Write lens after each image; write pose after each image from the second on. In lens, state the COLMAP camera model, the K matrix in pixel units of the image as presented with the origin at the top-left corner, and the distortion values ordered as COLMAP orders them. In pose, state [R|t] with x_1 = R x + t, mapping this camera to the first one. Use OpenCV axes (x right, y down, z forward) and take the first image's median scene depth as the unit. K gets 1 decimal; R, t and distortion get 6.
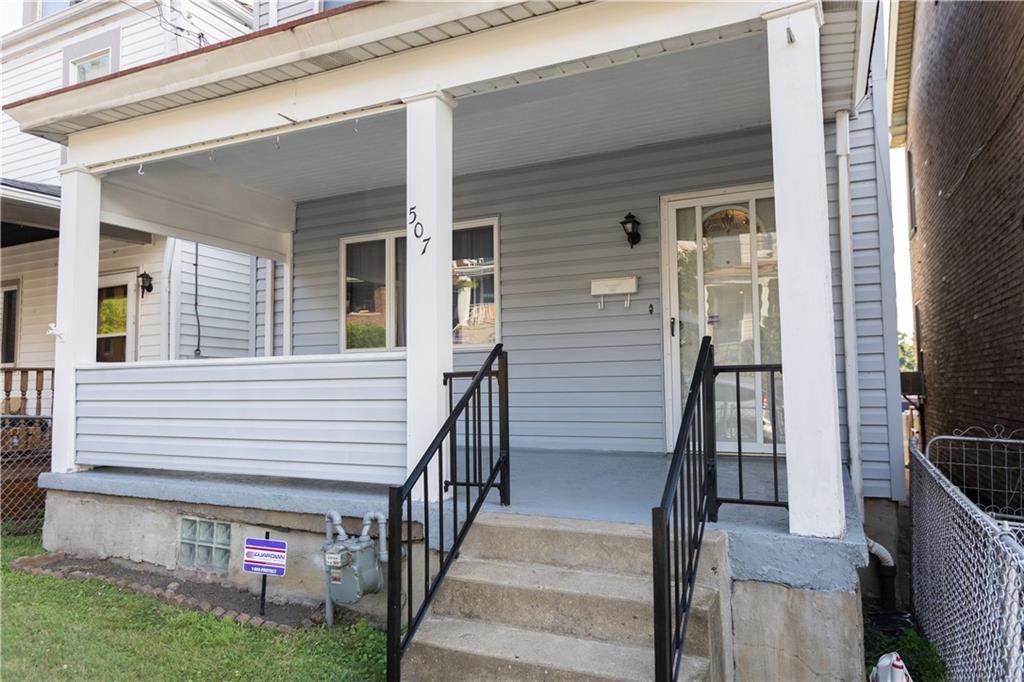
lens RADIAL K [[657.8, 0, 512.1], [0, 657.8, 342.1], [0, 0, 1]] dist [0.006995, 0.001150]
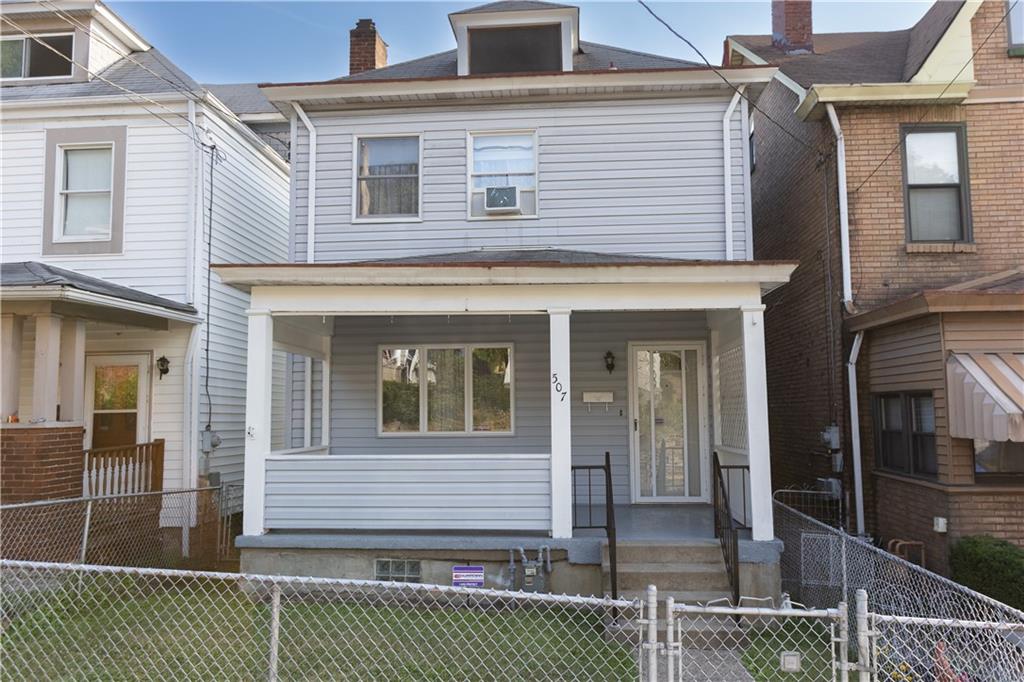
lens RADIAL K [[768.9, 0, 511.1], [0, 768.9, 342.7], [0, 0, 1]] dist [0.005591, 0.001119]
pose [[0.935047, 0.036597, 0.352629, -0.702296], [-0.025983, 0.999057, -0.034789, -0.149399], [-0.353570, 0.023367, 0.935116, -0.645119]]
